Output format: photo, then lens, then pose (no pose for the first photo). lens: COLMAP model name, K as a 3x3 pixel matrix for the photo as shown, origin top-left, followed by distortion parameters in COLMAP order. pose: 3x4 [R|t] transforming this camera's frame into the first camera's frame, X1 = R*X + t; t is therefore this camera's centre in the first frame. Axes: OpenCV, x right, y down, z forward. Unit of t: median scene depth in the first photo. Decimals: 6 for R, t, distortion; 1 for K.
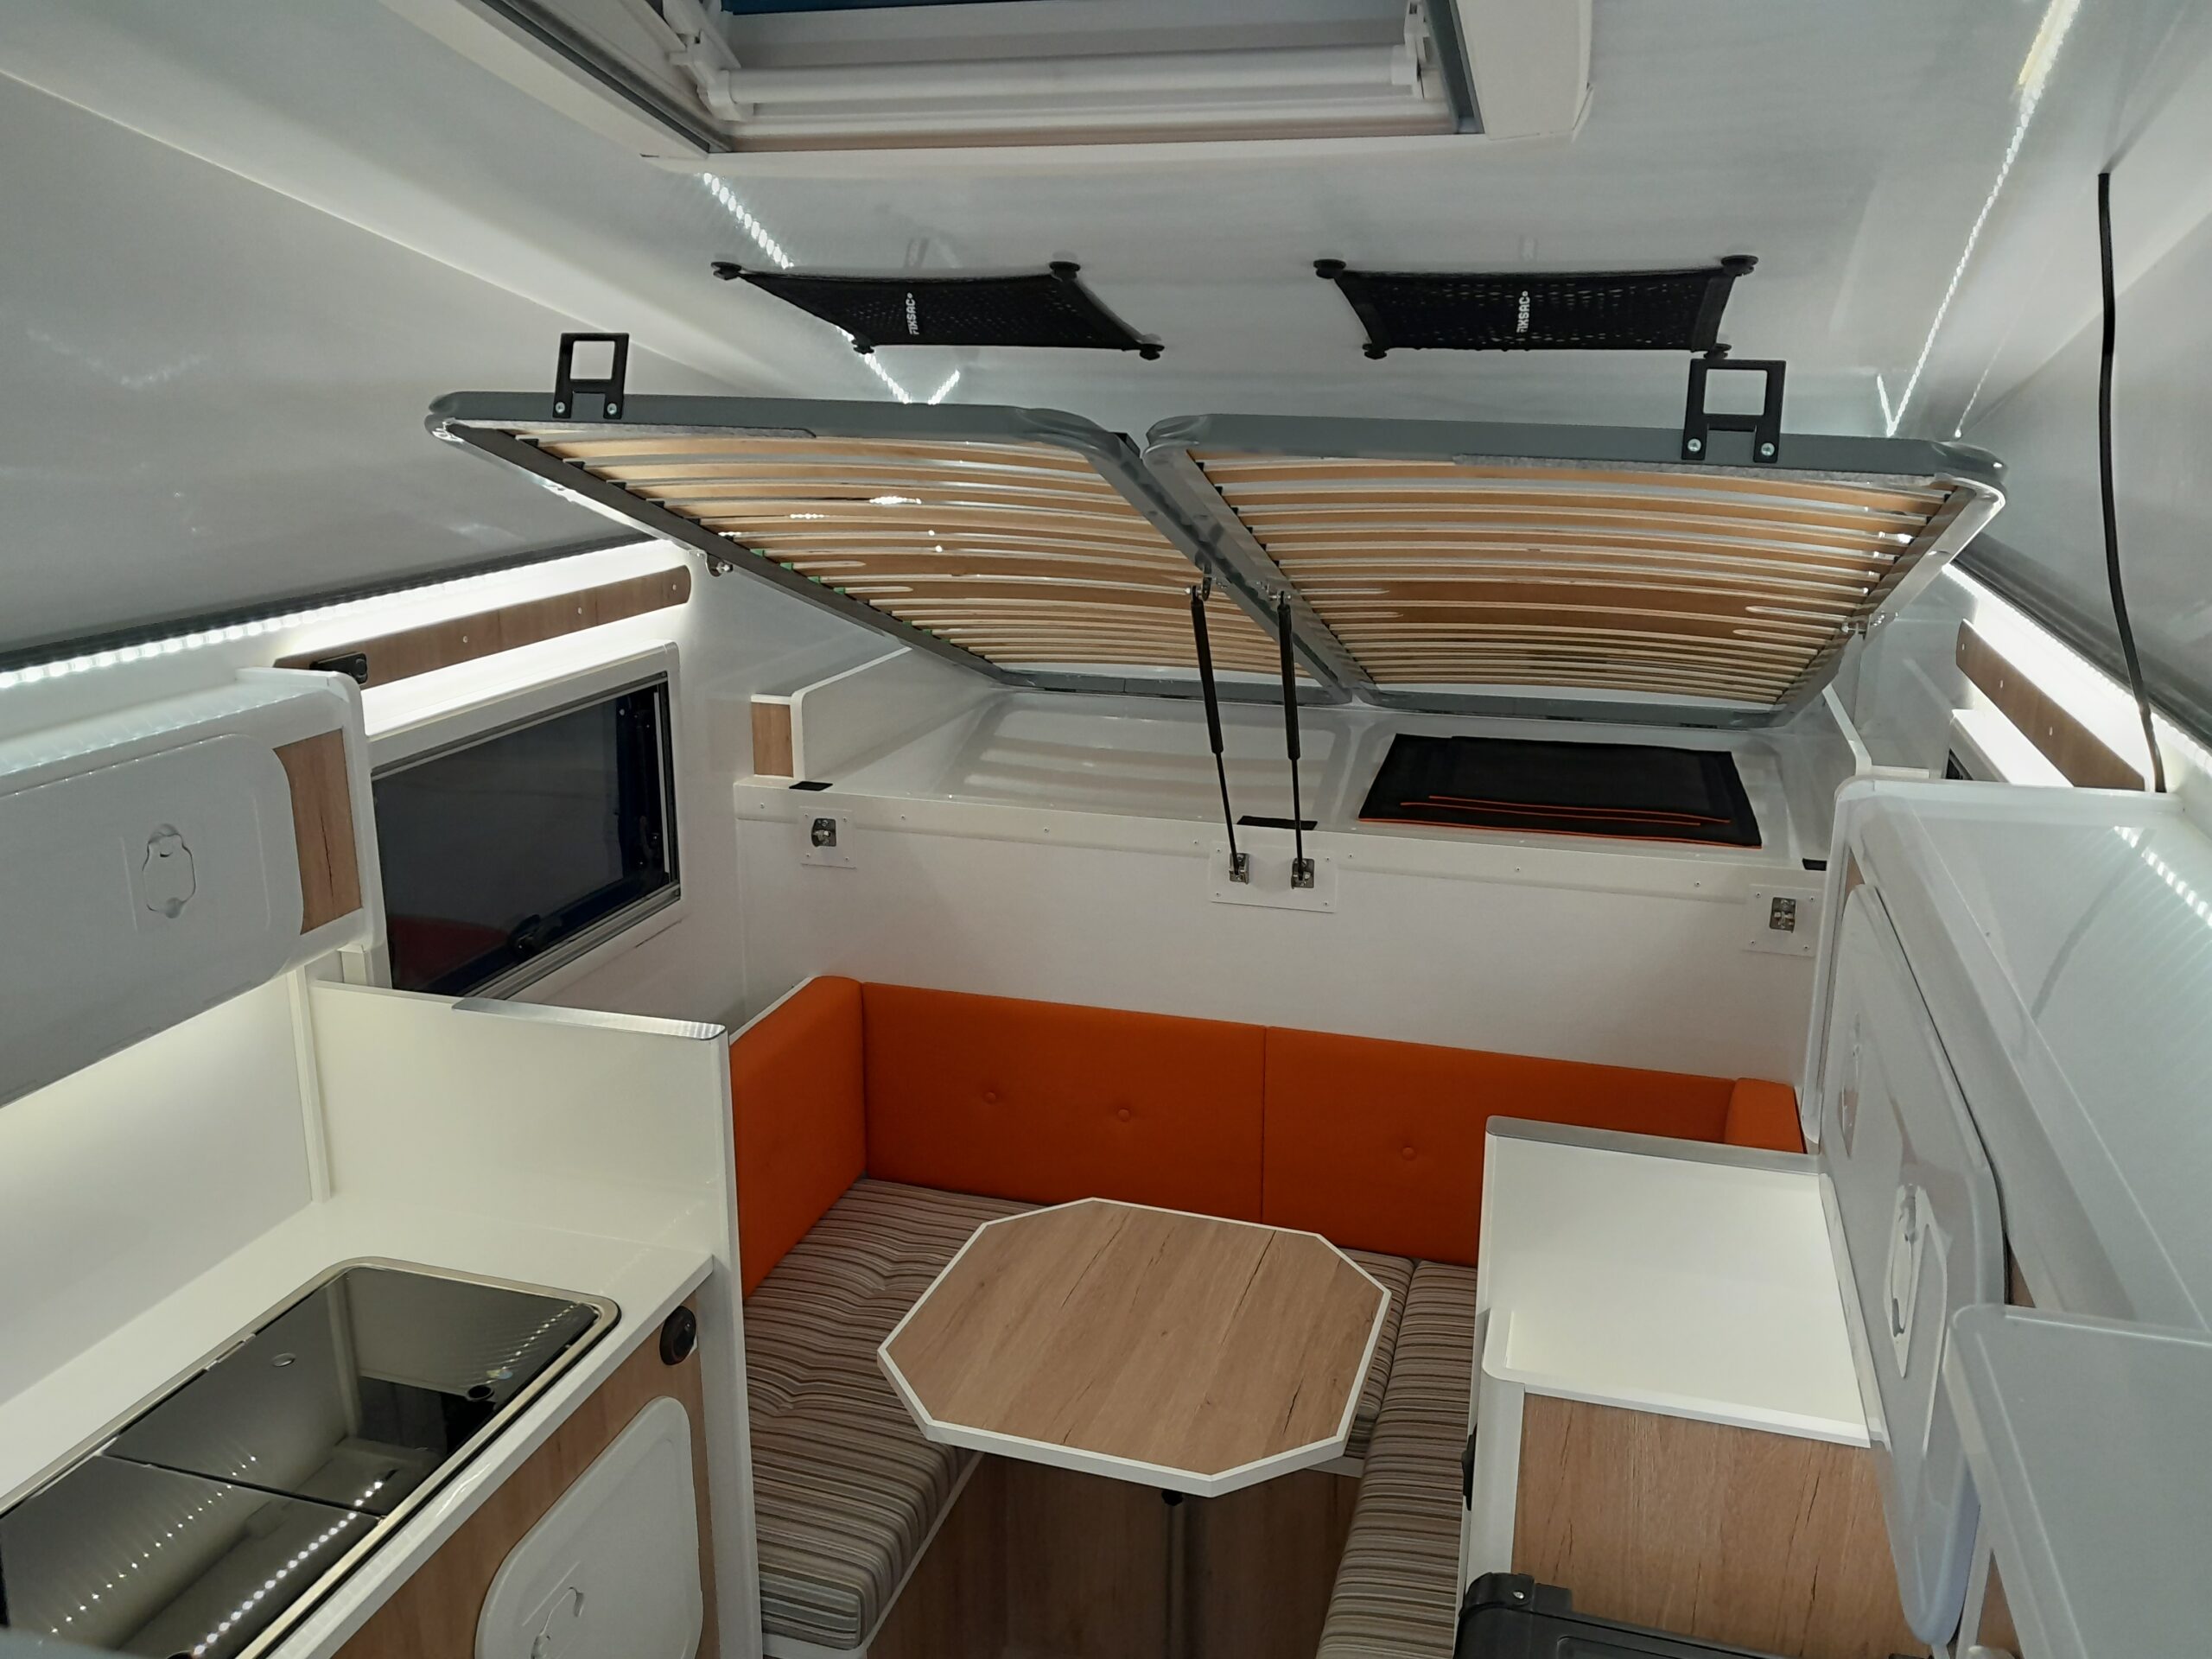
lens RADIAL K [[1745.0, 0, 1089.5], [0, 1745.0, 828.1], [0, 0, 1]] dist [0.009752, -0.022989]
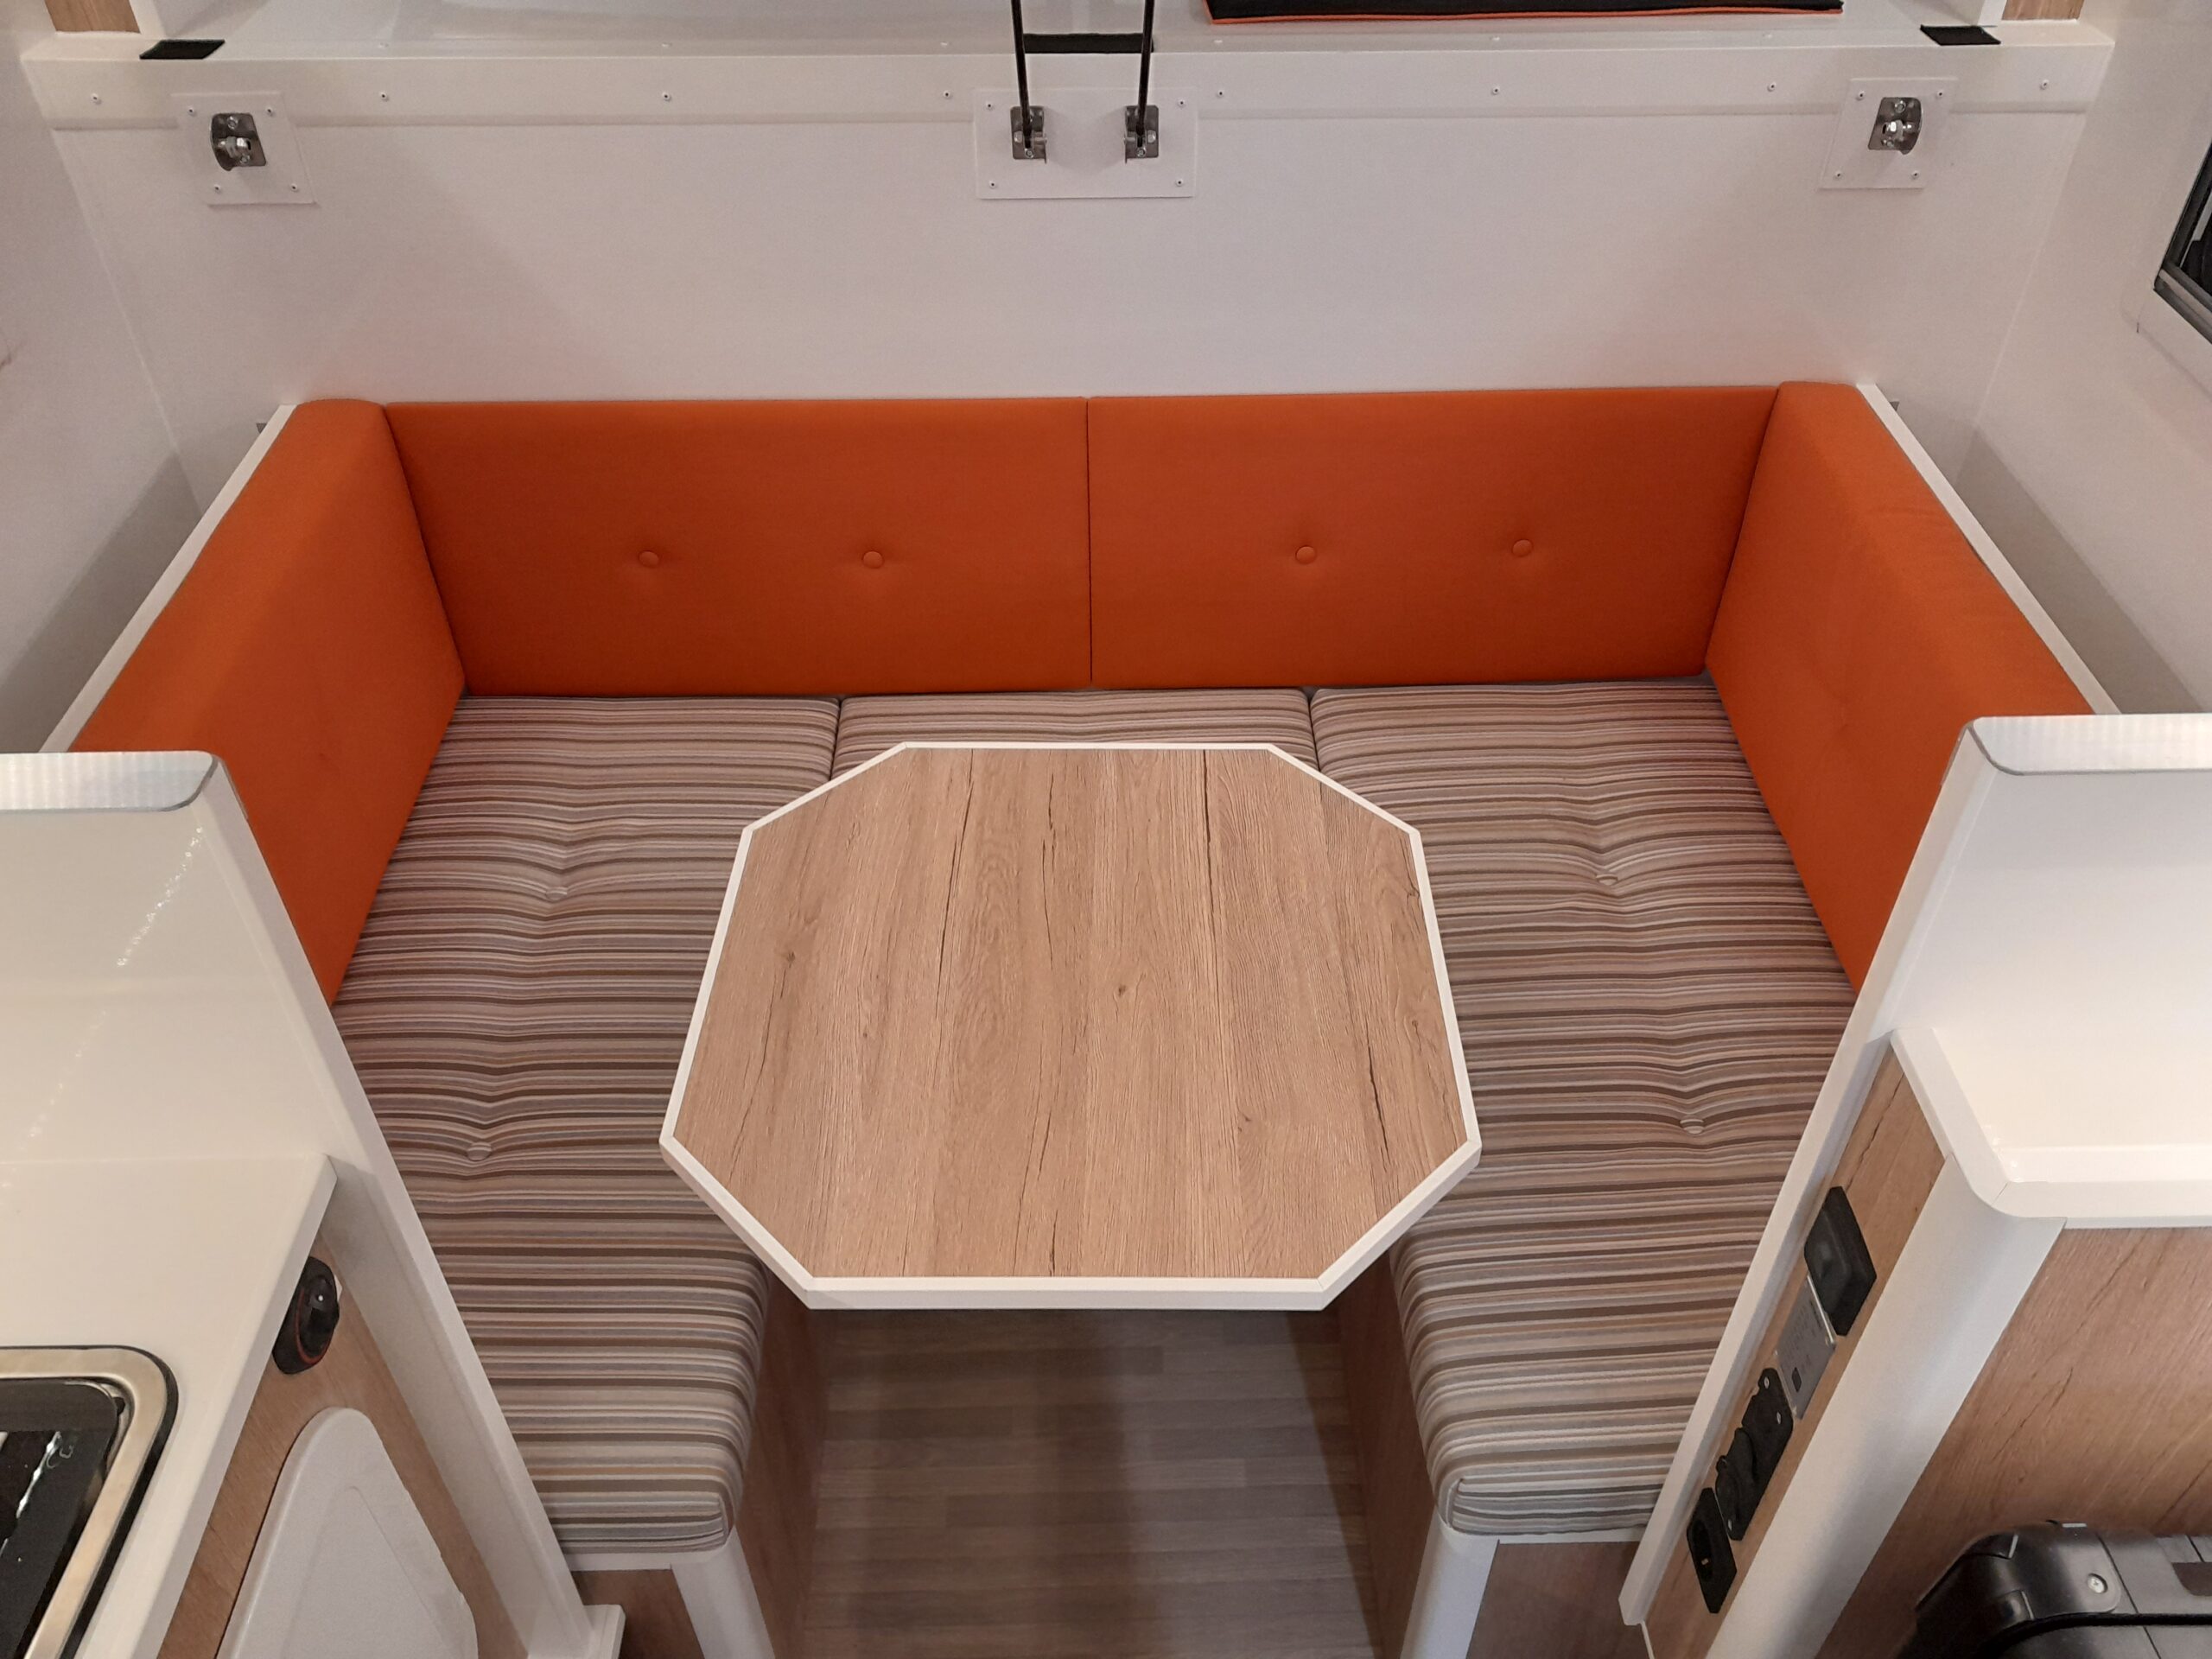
lens RADIAL K [[1745.0, 0, 1112.8], [0, 1745.0, 846.6], [0, 0, 1]] dist [0.009752, -0.022989]
pose [[0.948091, -0.211334, 0.237615, -0.108656], [0.085510, 0.889127, 0.449601, -0.036152], [-0.306286, -0.405944, 0.861045, 0.567168]]
